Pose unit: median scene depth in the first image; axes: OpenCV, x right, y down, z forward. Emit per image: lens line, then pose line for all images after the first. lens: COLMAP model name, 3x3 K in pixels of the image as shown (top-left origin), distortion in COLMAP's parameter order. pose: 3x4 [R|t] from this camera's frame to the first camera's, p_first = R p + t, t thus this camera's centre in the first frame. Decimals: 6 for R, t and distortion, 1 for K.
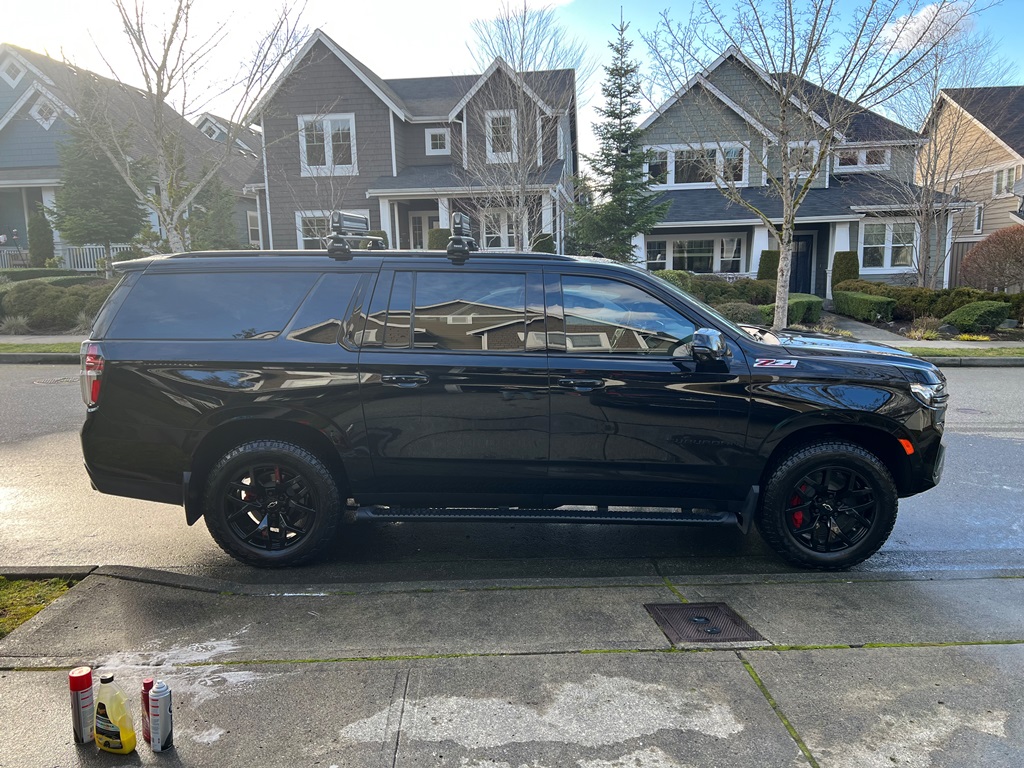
lens RADIAL K [[780.9, 0, 503.6], [0, 780.9, 387.2], [0, 0, 1]] dist [-0.000870, -0.003065]
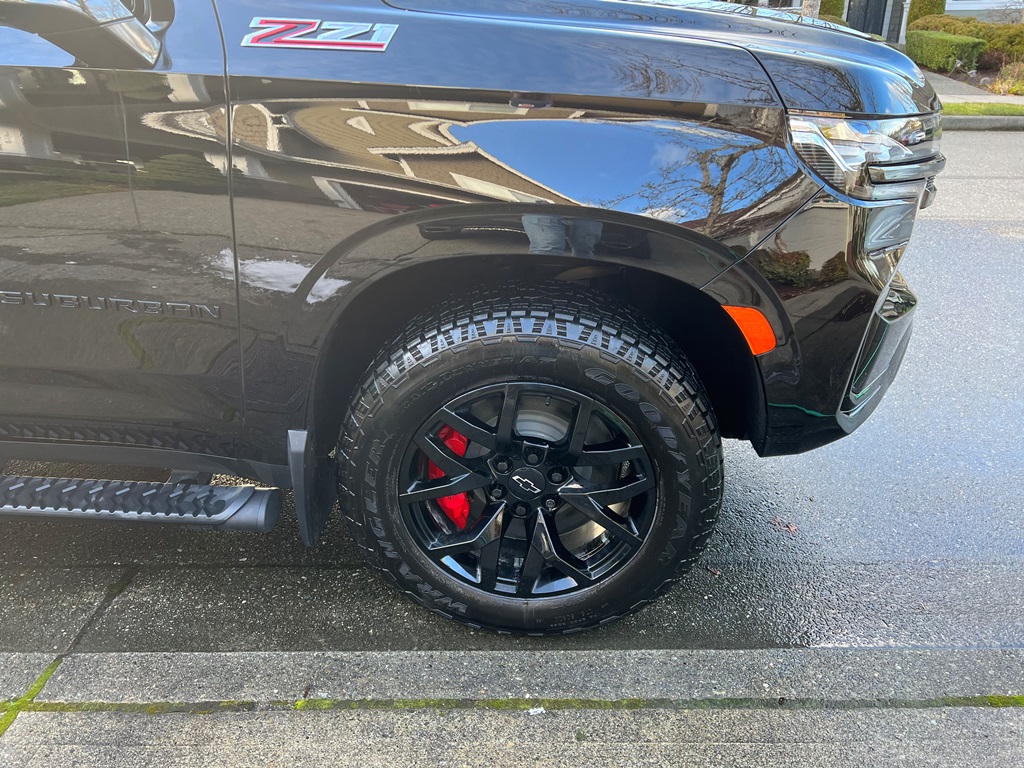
lens RADIAL K [[780.9, 0, 521.2], [0, 780.9, 388.7], [0, 0, 1]] dist [-0.000870, -0.003065]
pose [[0.998447, 0.025753, -0.049400, 0.413884], [-0.010747, 0.959121, 0.282791, 0.011754], [0.054664, -0.281821, 0.957909, 0.651034]]
